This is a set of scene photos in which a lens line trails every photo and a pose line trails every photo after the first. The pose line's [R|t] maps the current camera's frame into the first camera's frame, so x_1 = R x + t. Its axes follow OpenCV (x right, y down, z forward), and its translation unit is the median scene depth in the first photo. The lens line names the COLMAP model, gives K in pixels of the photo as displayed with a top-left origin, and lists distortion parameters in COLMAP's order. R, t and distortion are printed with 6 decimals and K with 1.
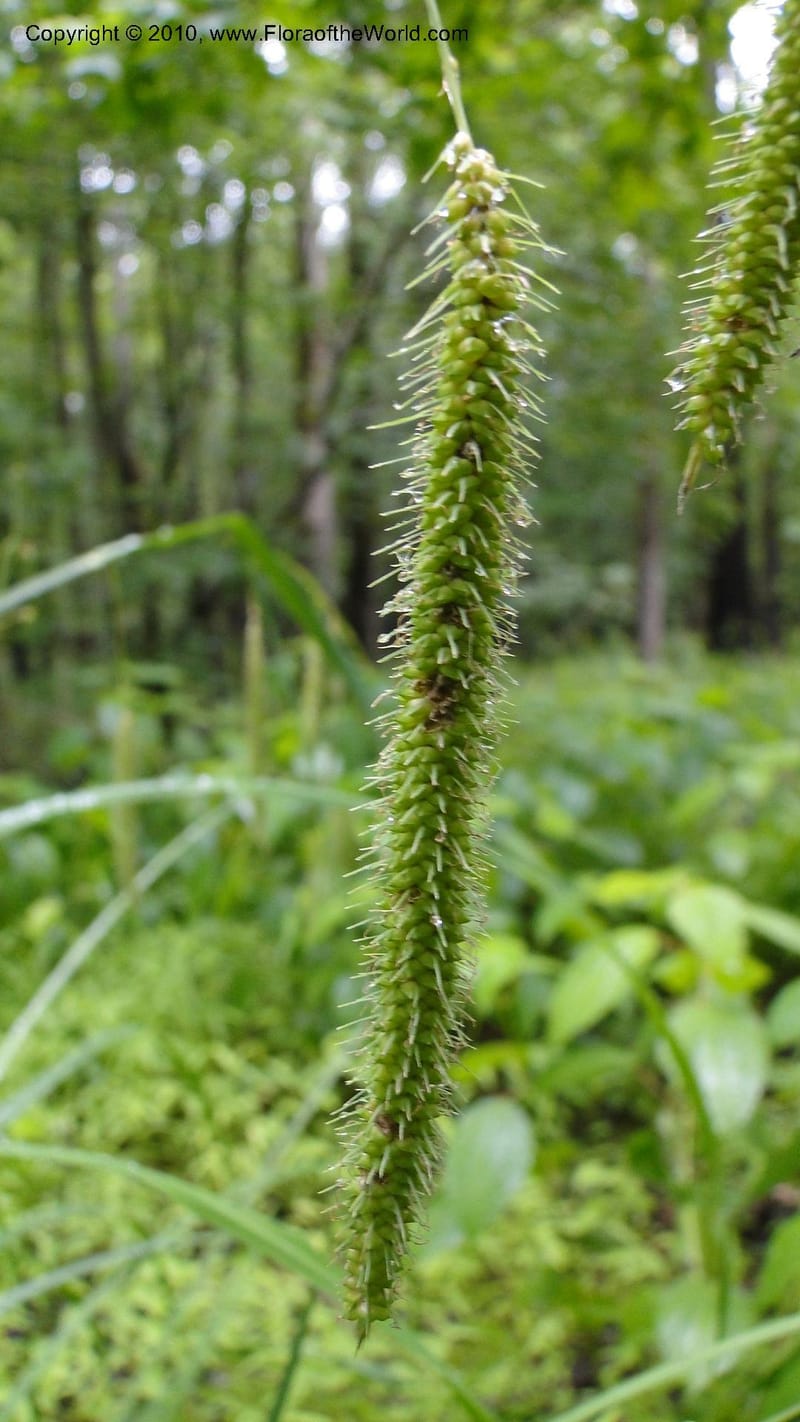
lens RADIAL K [[1182.0, 0, 400.0], [0, 1182.0, 711.0], [0, 0, 1]] dist [-0.000988, 0.008418]
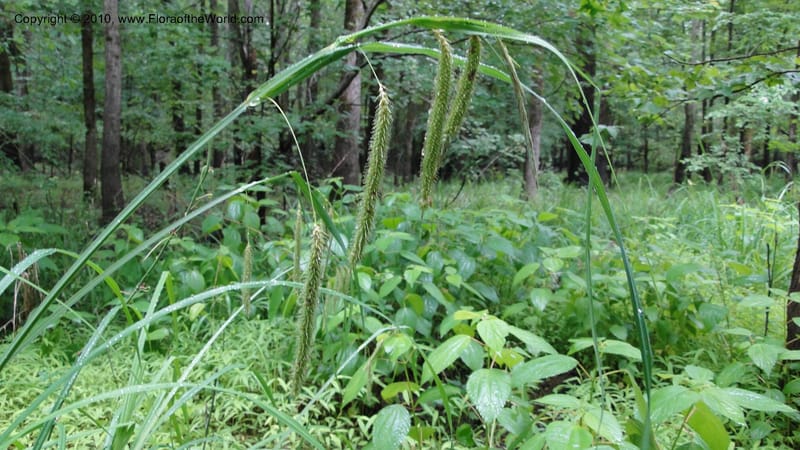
lens RADIAL K [[665.0, 0, 400.0], [0, 665.0, 225.0], [0, 0, 1]] dist [-0.000988, 0.008418]
pose [[0.998041, 0.061882, 0.009207, 0.021316], [-0.062161, 0.997486, 0.034023, -0.026388], [-0.007078, -0.034529, 0.999379, -0.114020]]
